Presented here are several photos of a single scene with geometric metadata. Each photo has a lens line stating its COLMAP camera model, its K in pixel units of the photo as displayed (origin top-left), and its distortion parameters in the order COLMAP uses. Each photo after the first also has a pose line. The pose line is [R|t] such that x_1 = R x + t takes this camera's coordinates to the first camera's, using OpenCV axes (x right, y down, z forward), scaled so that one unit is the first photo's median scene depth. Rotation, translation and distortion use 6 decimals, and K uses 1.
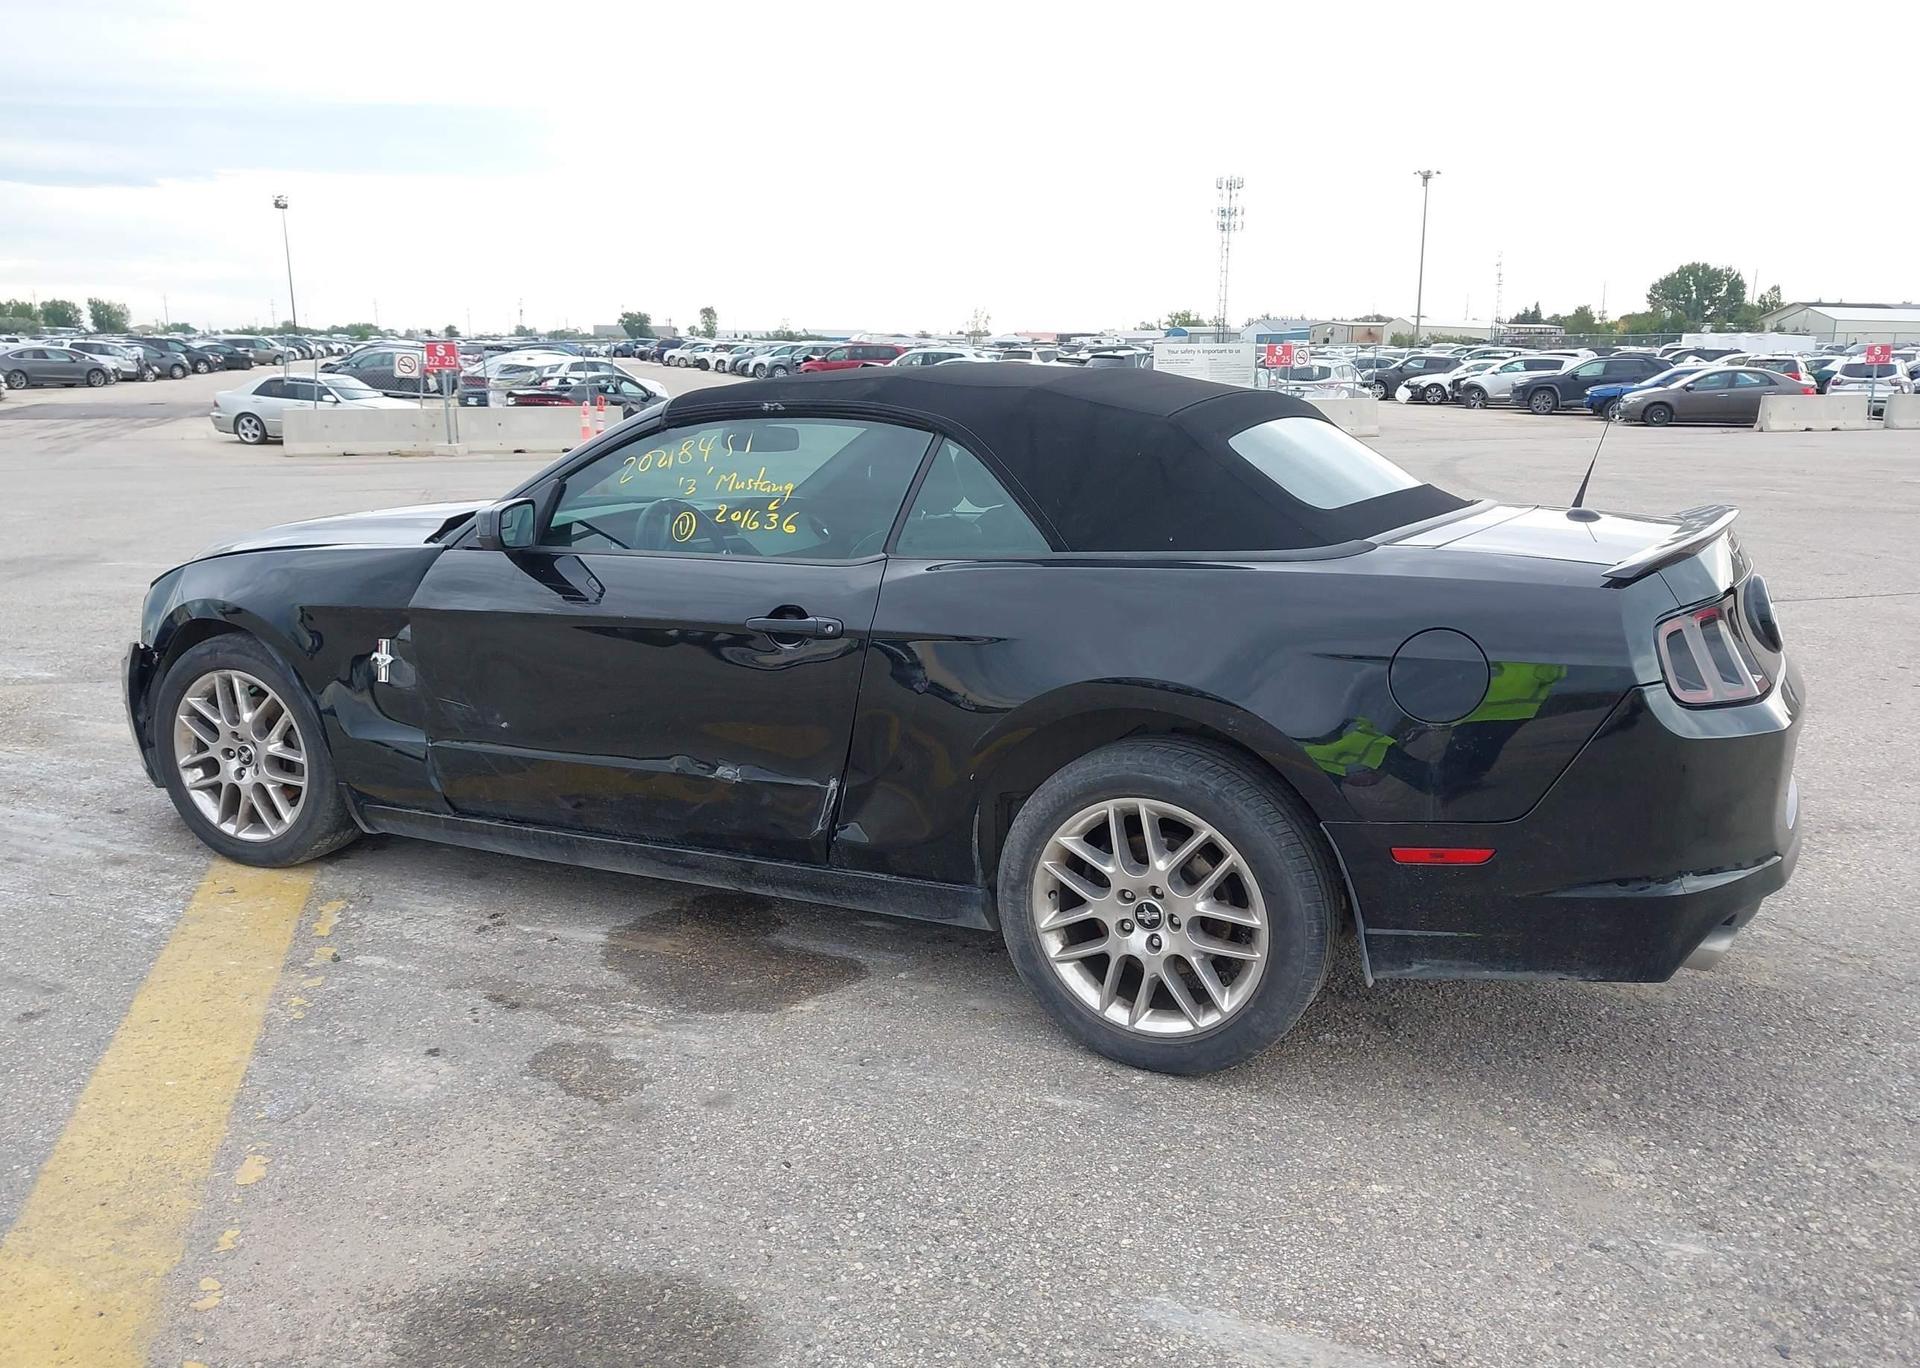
lens RADIAL K [[1511.8, 0, 942.0], [0, 1511.8, 674.2], [0, 0, 1]] dist [0.030127, -0.040689]
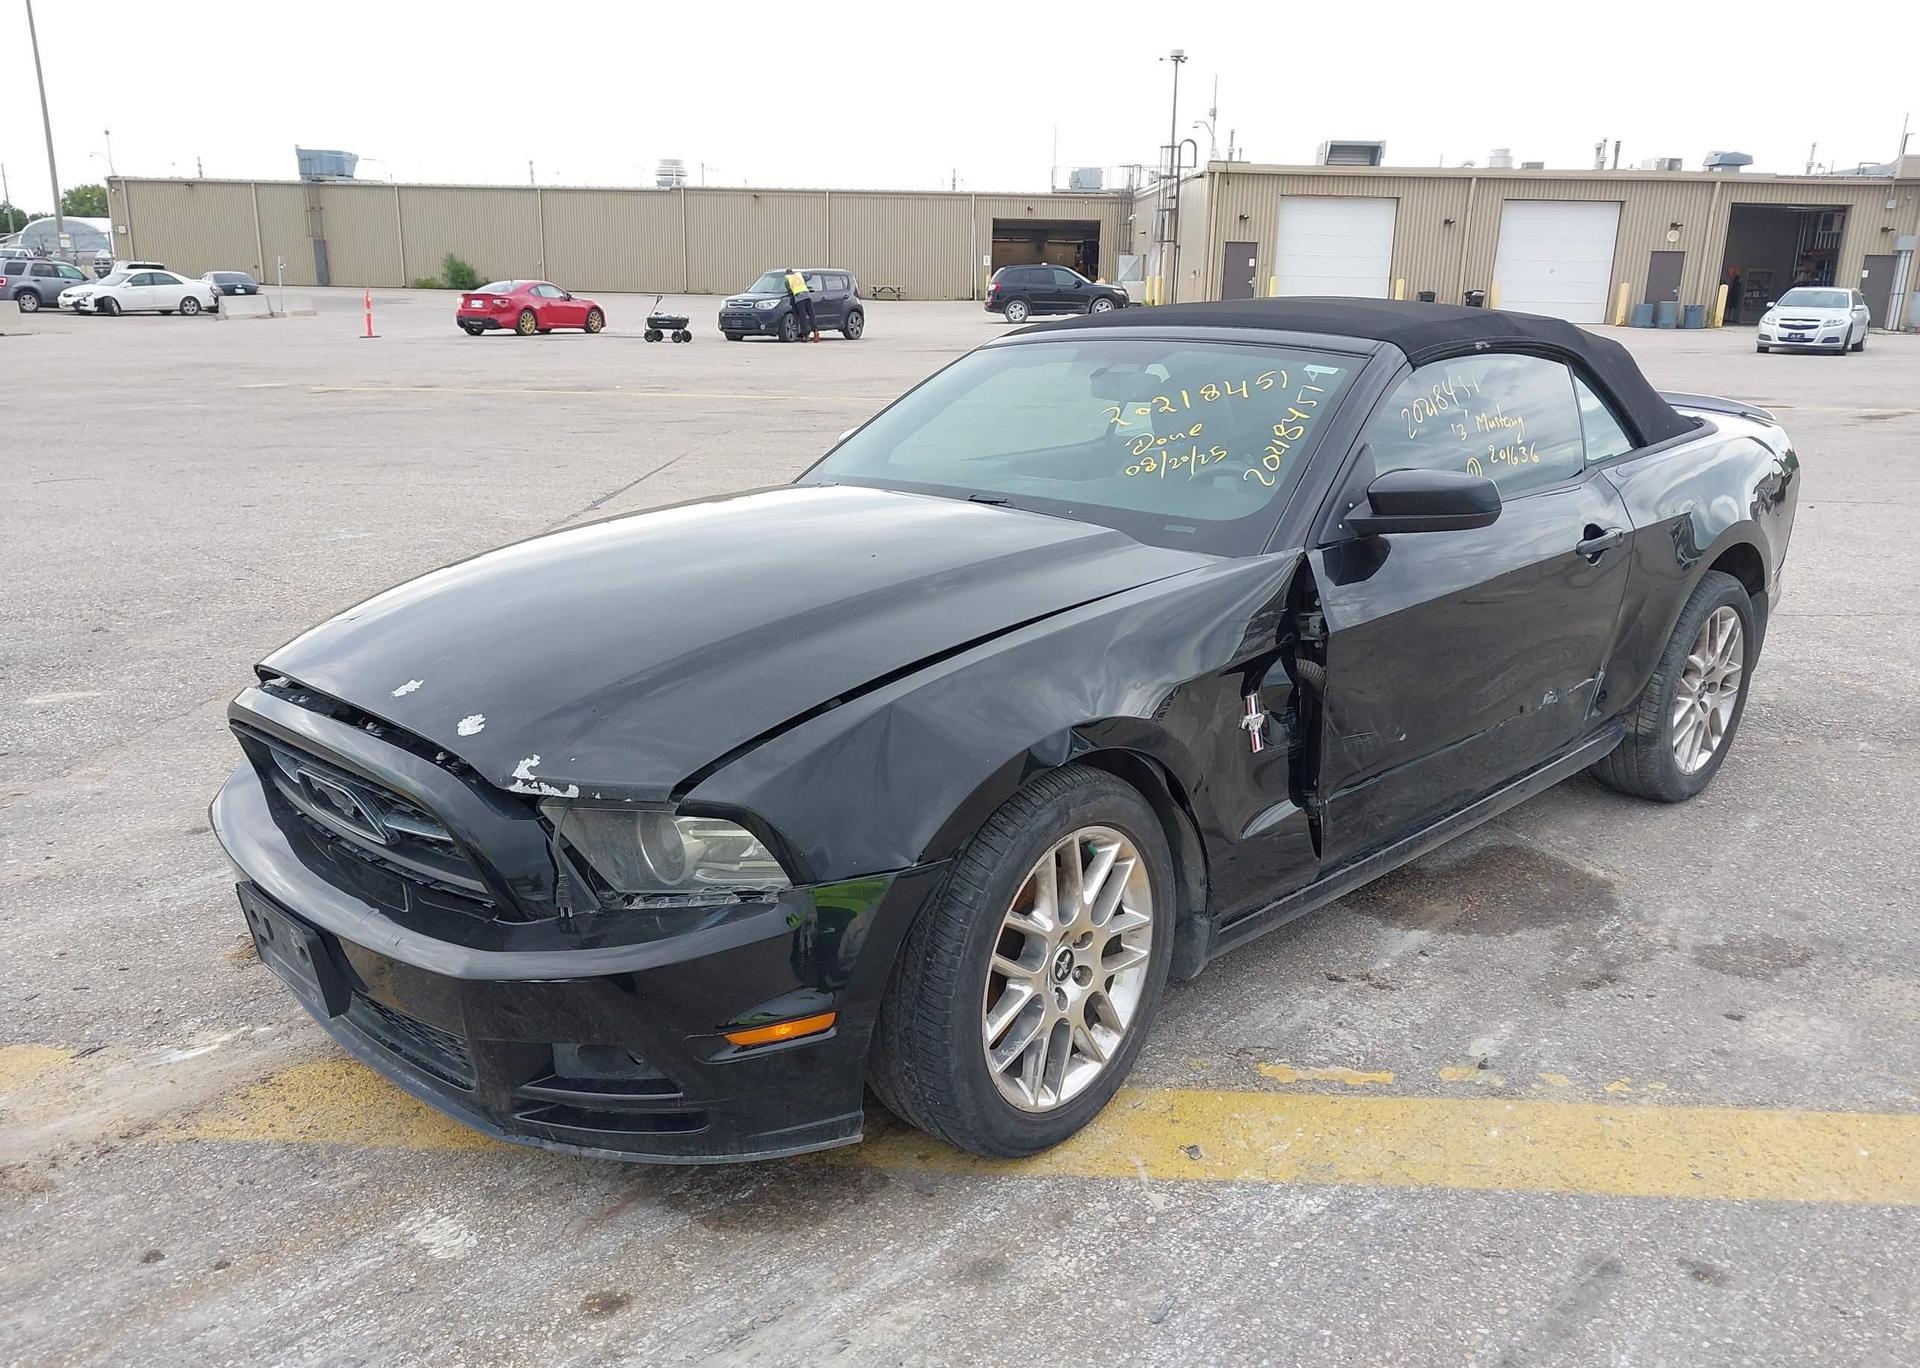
lens RADIAL K [[1511.8, 0, 958.5], [0, 1511.8, 678.3], [0, 0, 1]] dist [0.030127, -0.040689]
pose [[0.310199, -0.238059, 0.920383, -1.149930], [0.179795, 0.965358, 0.189095, -0.205416], [-0.933515, 0.106823, 0.342255, 0.946990]]
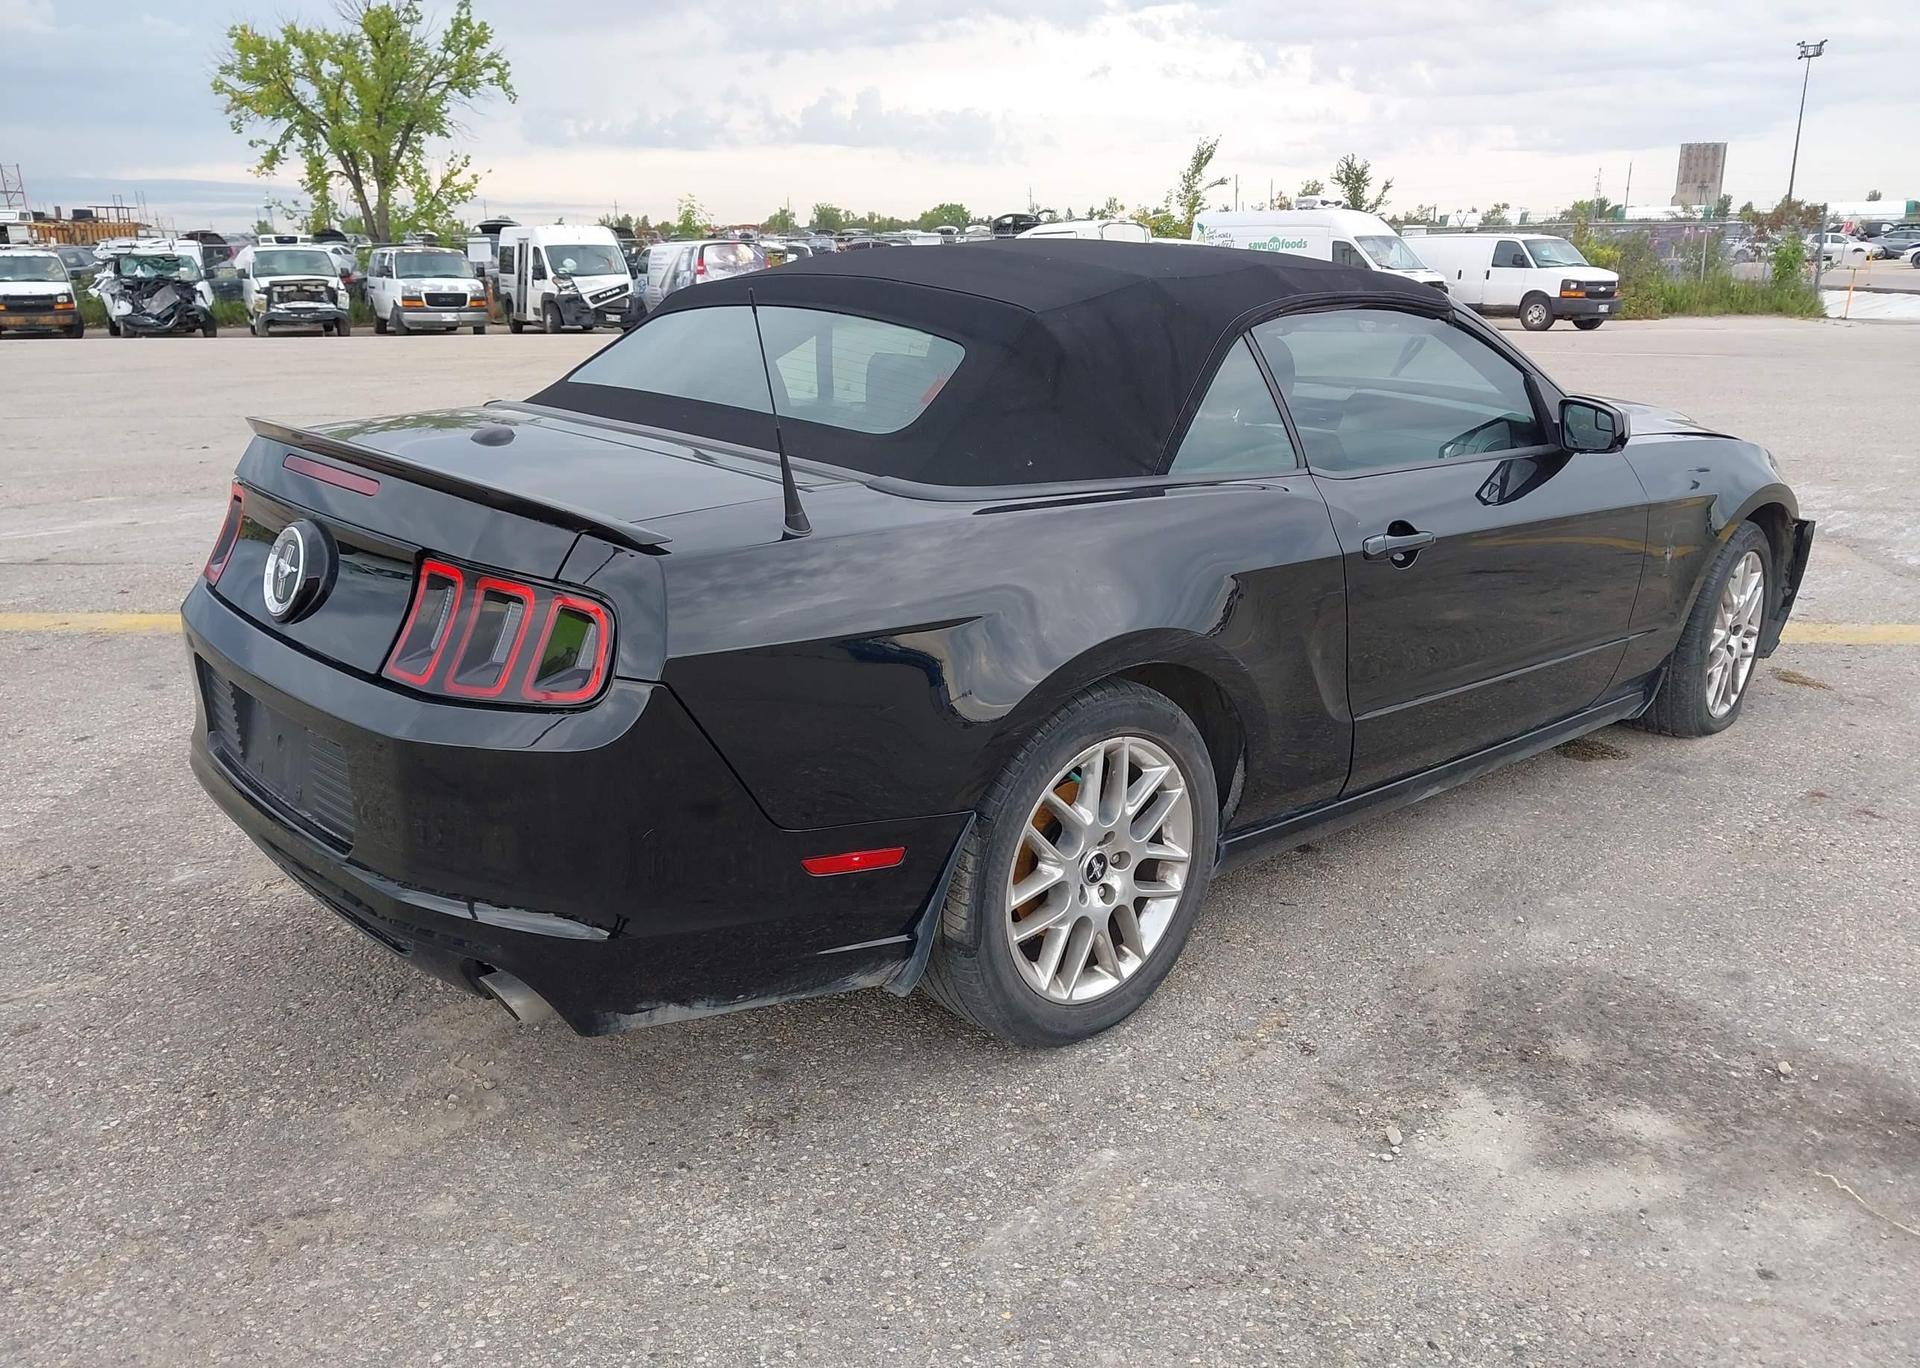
lens RADIAL K [[1511.8, 0, 961.8], [0, 1511.8, 708.2], [0, 0, 1]] dist [0.030127, -0.040689]
pose [[-0.332910, 0.276929, -0.901378, 0.994430], [-0.185187, 0.918088, 0.350458, -0.268761], [0.924595, 0.283594, -0.254357, 1.324440]]
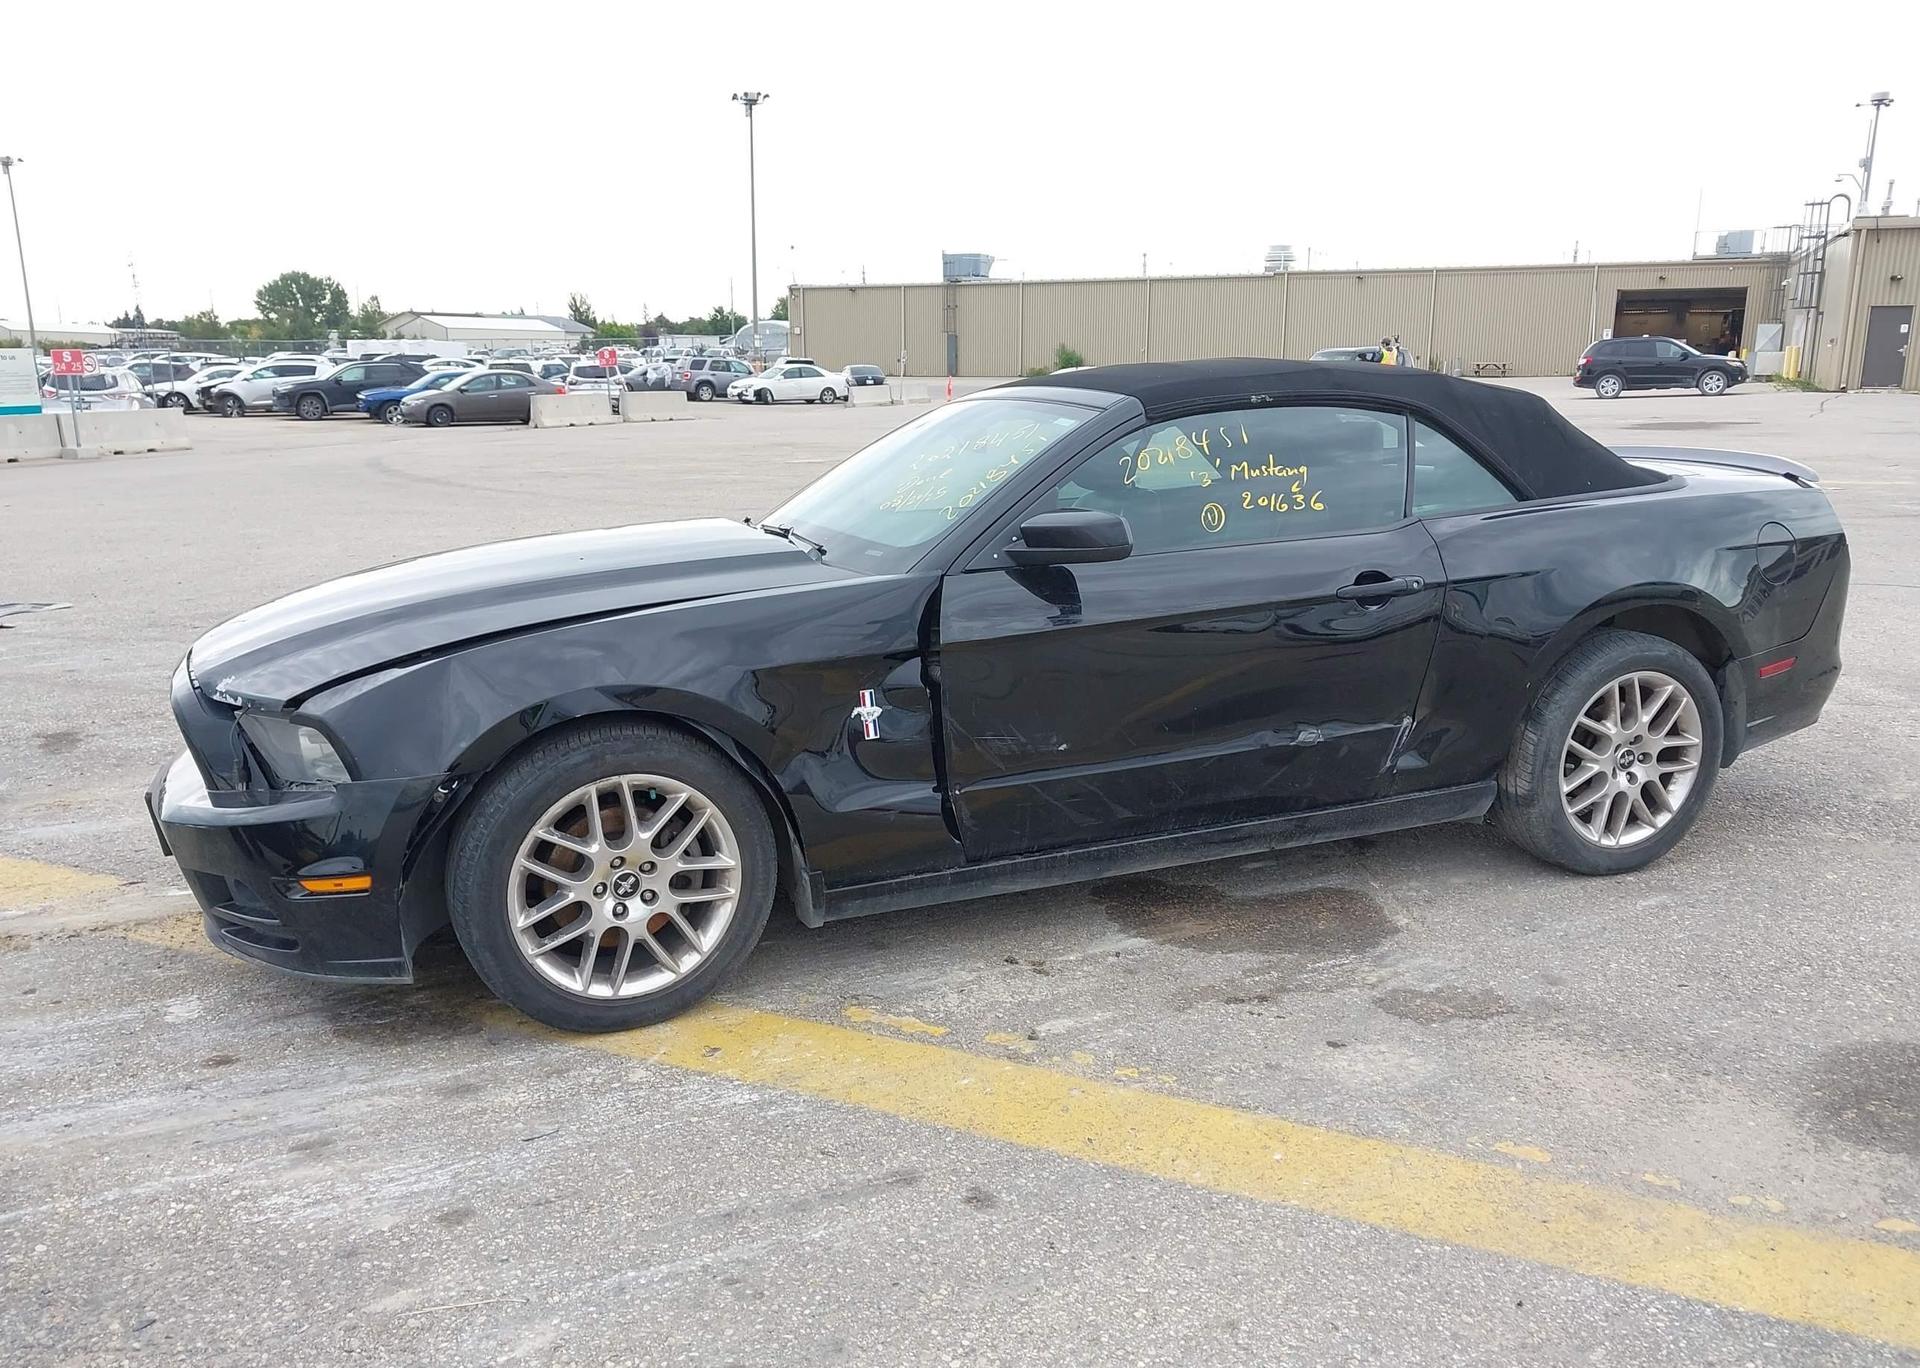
lens RADIAL K [[1511.8, 0, 957.8], [0, 1511.8, 693.9], [0, 0, 1]] dist [0.030127, -0.040689]
pose [[0.656779, -0.166223, 0.735535, -1.023282], [0.160169, 0.983897, 0.079330, -0.084463], [-0.736877, 0.065707, 0.672826, 0.422048]]
